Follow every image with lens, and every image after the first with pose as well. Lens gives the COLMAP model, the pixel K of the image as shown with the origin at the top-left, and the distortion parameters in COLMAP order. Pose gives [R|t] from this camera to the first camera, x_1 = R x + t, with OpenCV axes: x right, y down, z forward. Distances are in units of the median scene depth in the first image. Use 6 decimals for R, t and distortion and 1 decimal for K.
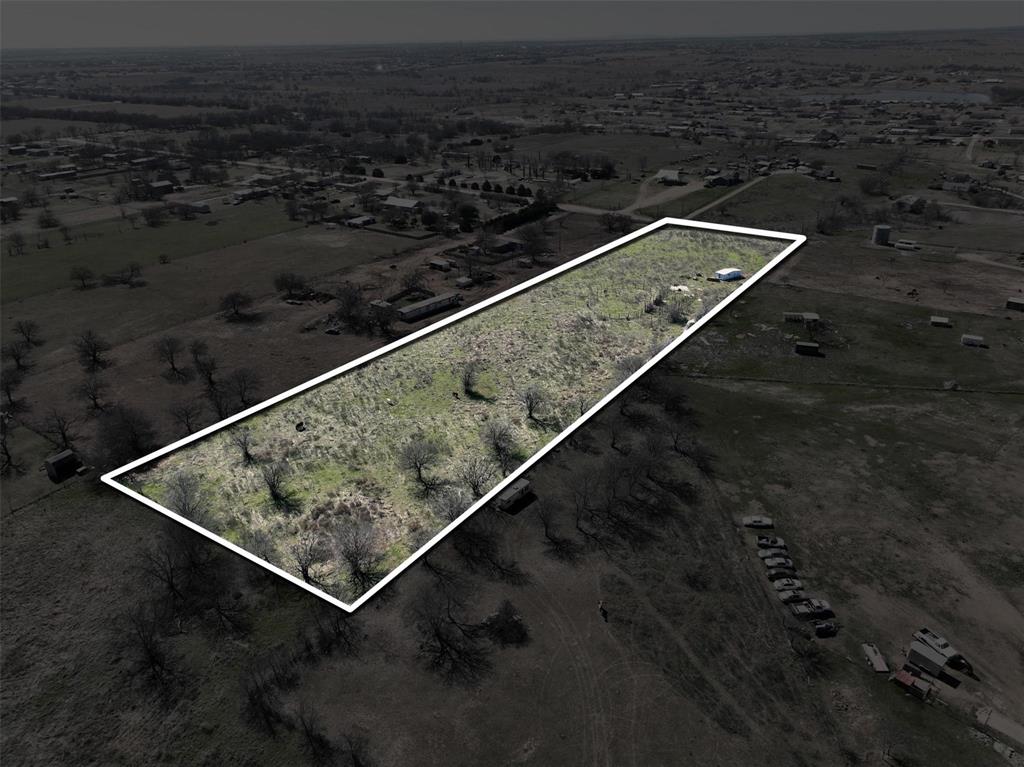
lens RADIAL K [[716.6, 0, 516.5], [0, 716.6, 385.1], [0, 0, 1]] dist [-0.005236, 0.022095]
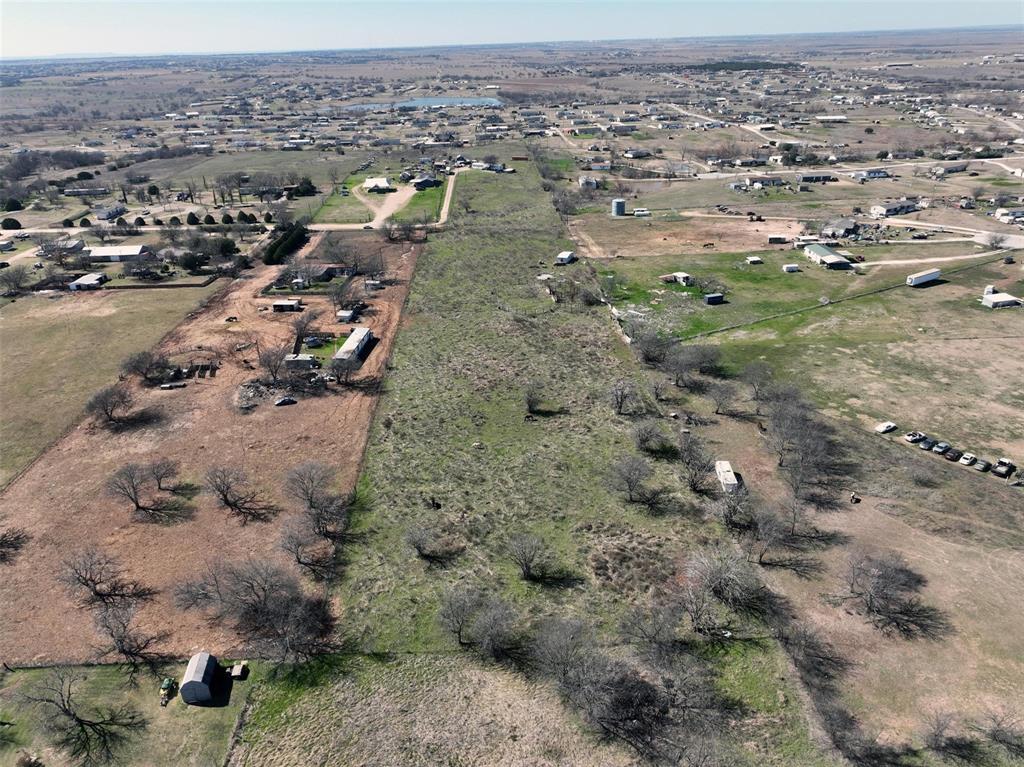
lens RADIAL K [[716.6, 0, 516.5], [0, 716.6, 385.1], [0, 0, 1]] dist [-0.005236, 0.022095]
pose [[0.798195, -0.263218, 0.541850, -0.278410], [0.274258, 0.959645, 0.062166, -0.041836], [-0.536347, 0.098987, 0.838173, 0.117775]]
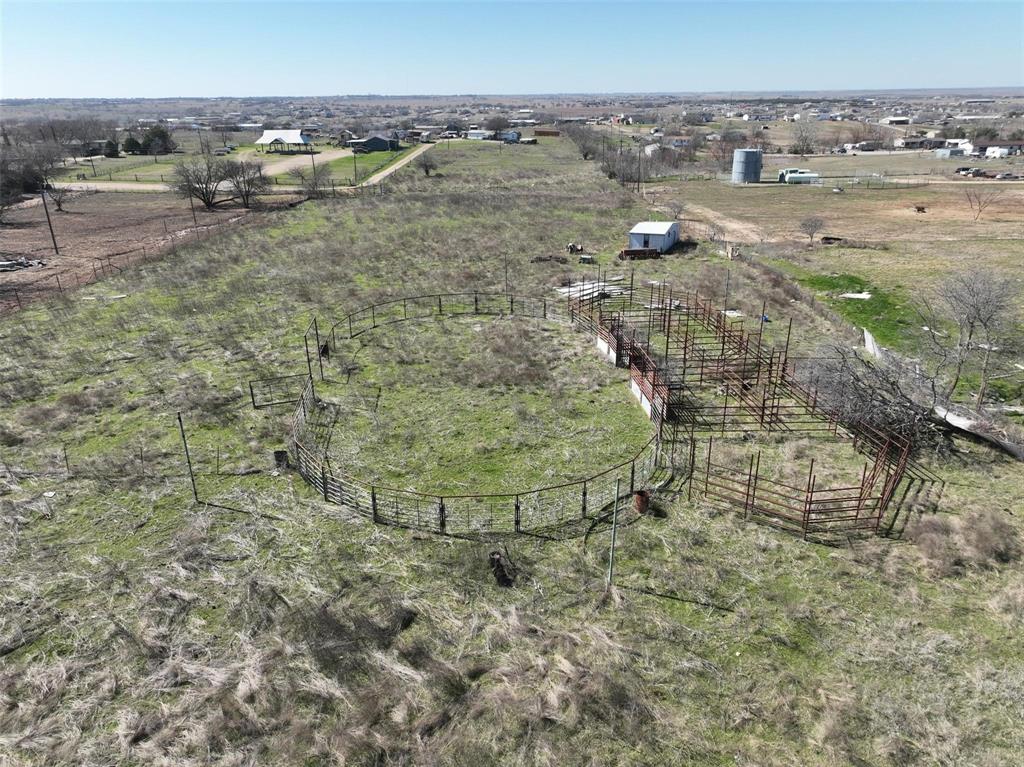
lens RADIAL K [[716.6, 0, 516.5], [0, 716.6, 385.1], [0, 0, 1]] dist [-0.005236, 0.022095]
pose [[0.828750, -0.201865, 0.521942, 0.042445], [0.242657, 0.970059, -0.010119, -0.072117], [-0.504272, 0.135039, 0.852921, 0.544909]]
